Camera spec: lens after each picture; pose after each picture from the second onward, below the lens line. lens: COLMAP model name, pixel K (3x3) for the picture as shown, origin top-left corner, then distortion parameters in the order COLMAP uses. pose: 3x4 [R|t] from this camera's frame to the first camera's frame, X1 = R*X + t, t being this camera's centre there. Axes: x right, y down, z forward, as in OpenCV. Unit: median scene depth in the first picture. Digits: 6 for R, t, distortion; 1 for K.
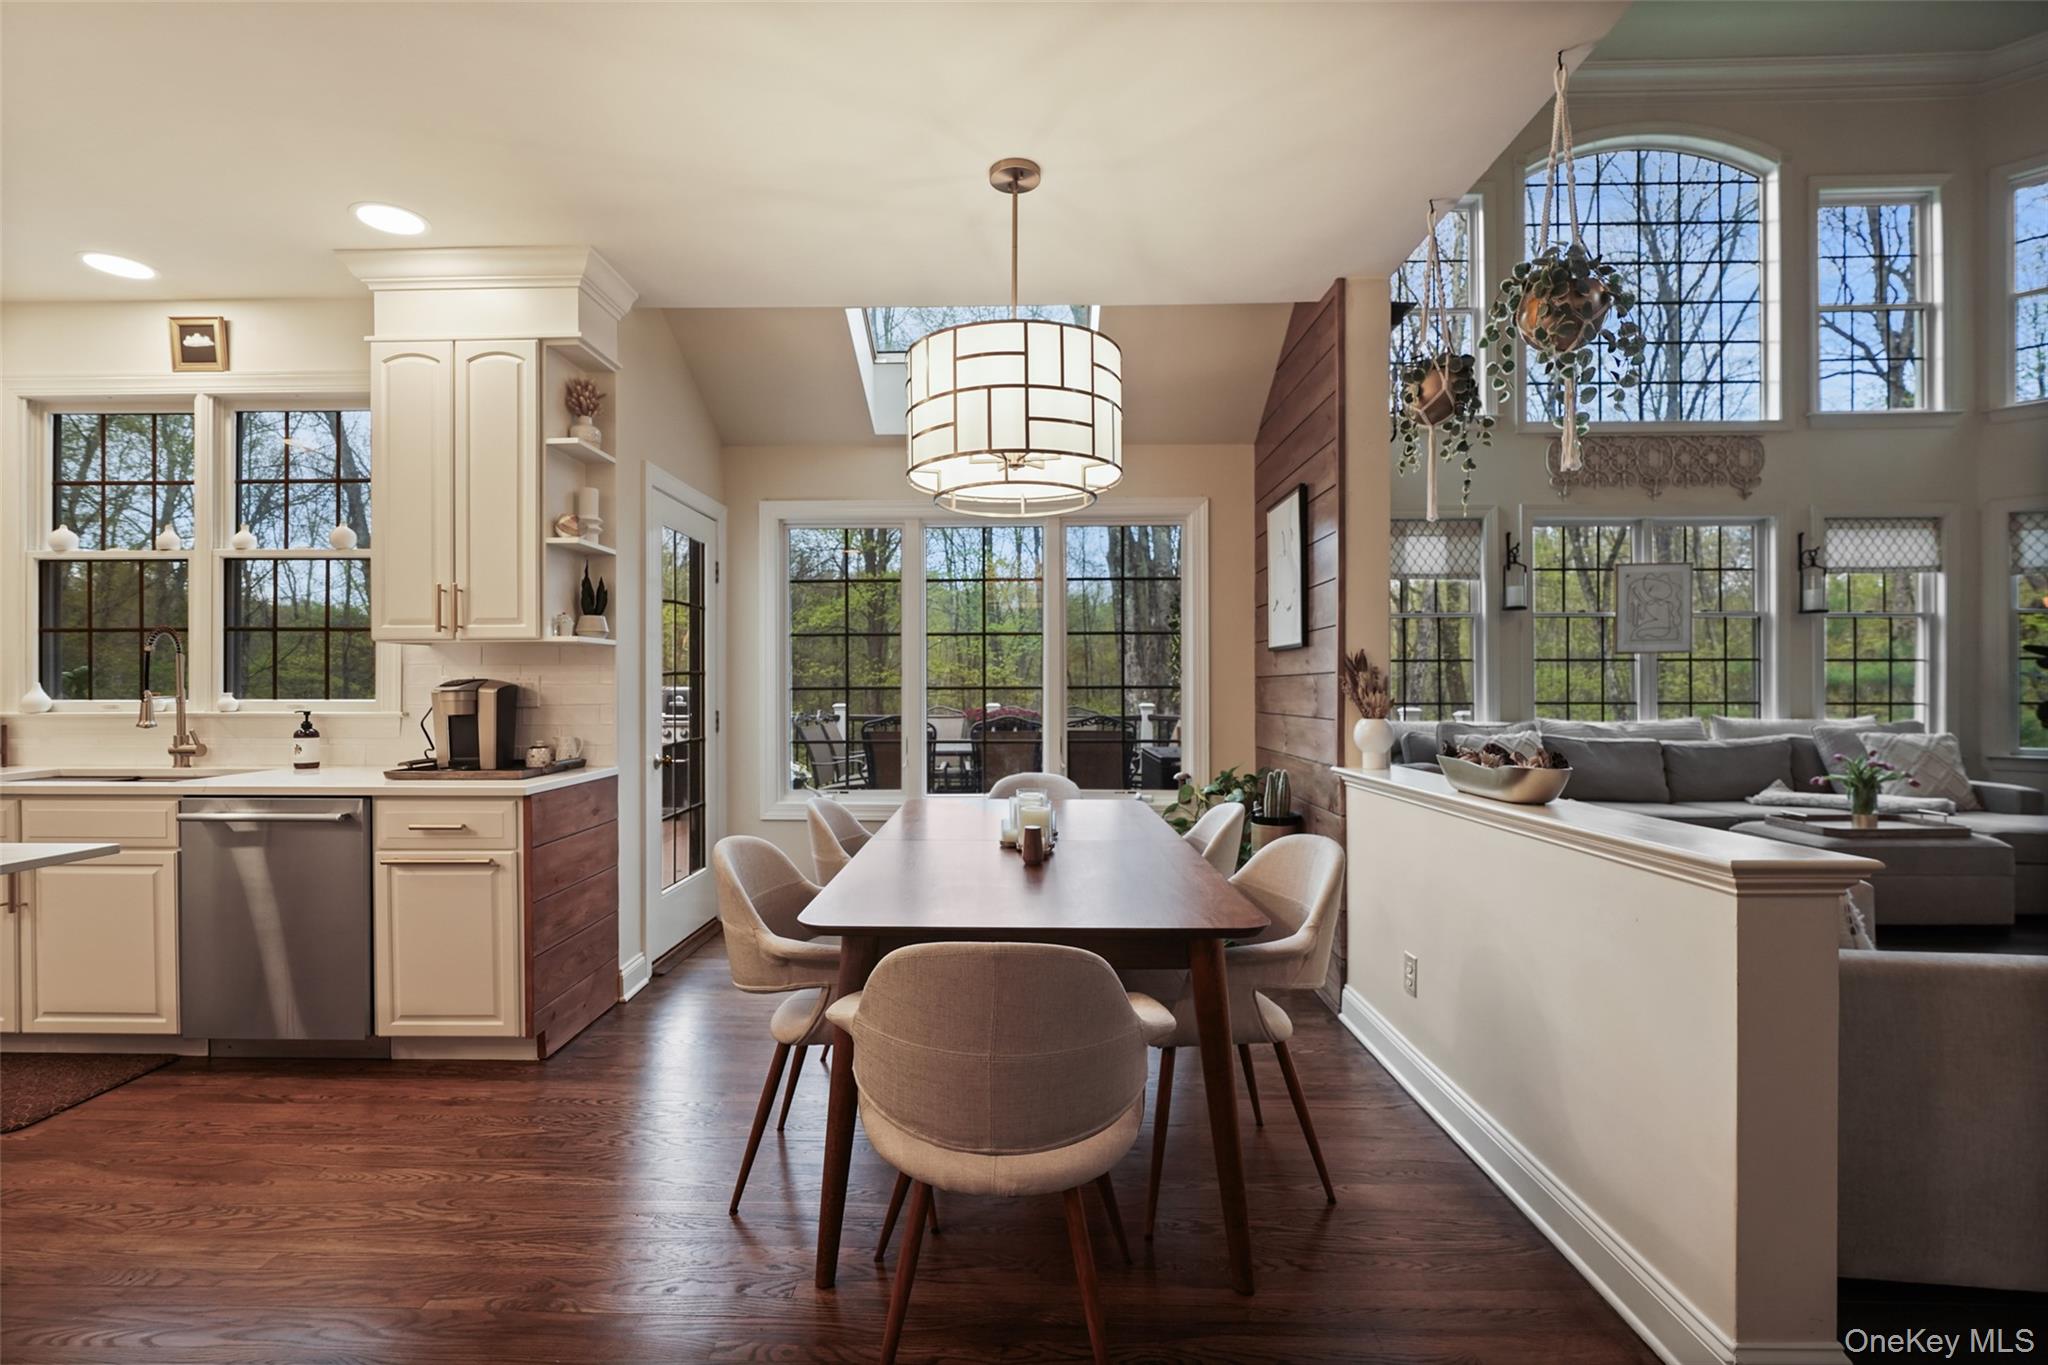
lens RADIAL K [[927.5, 0, 988.4], [0, 927.5, 686.4], [0, 0, 1]] dist [-0.010388, 0.005237]
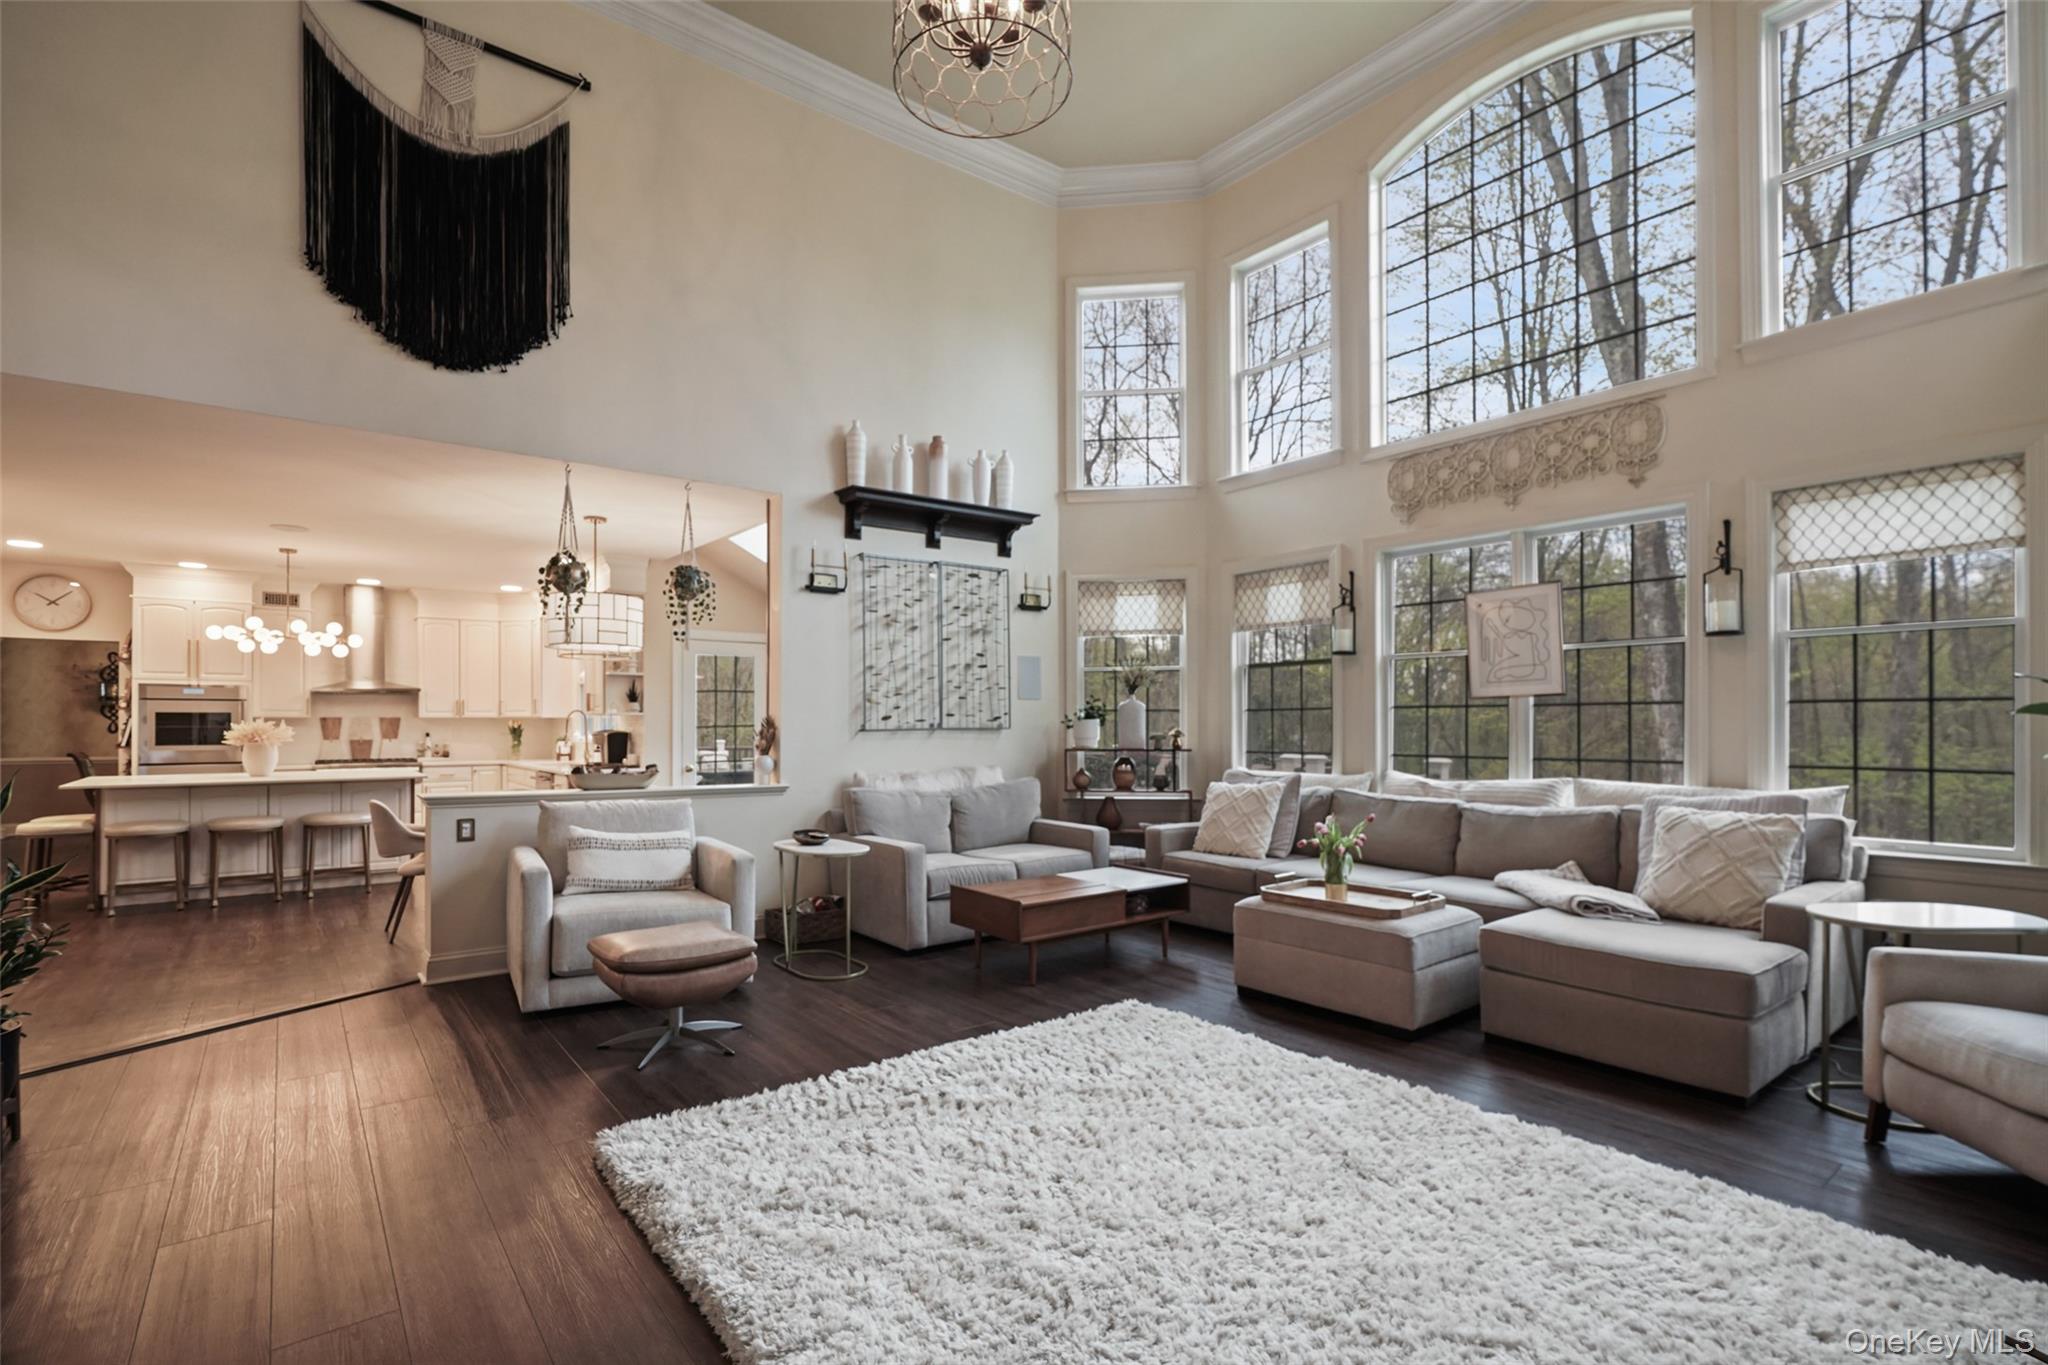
lens RADIAL K [[927.5, 0, 985.3], [0, 927.5, 721.8], [0, 0, 1]] dist [-0.010388, 0.005237]
pose [[0.630240, -0.002149, -0.776398, 1.855993], [0.000279, 0.999997, -0.002541, -0.021574], [0.776401, 0.001384, 0.630238, 0.217985]]
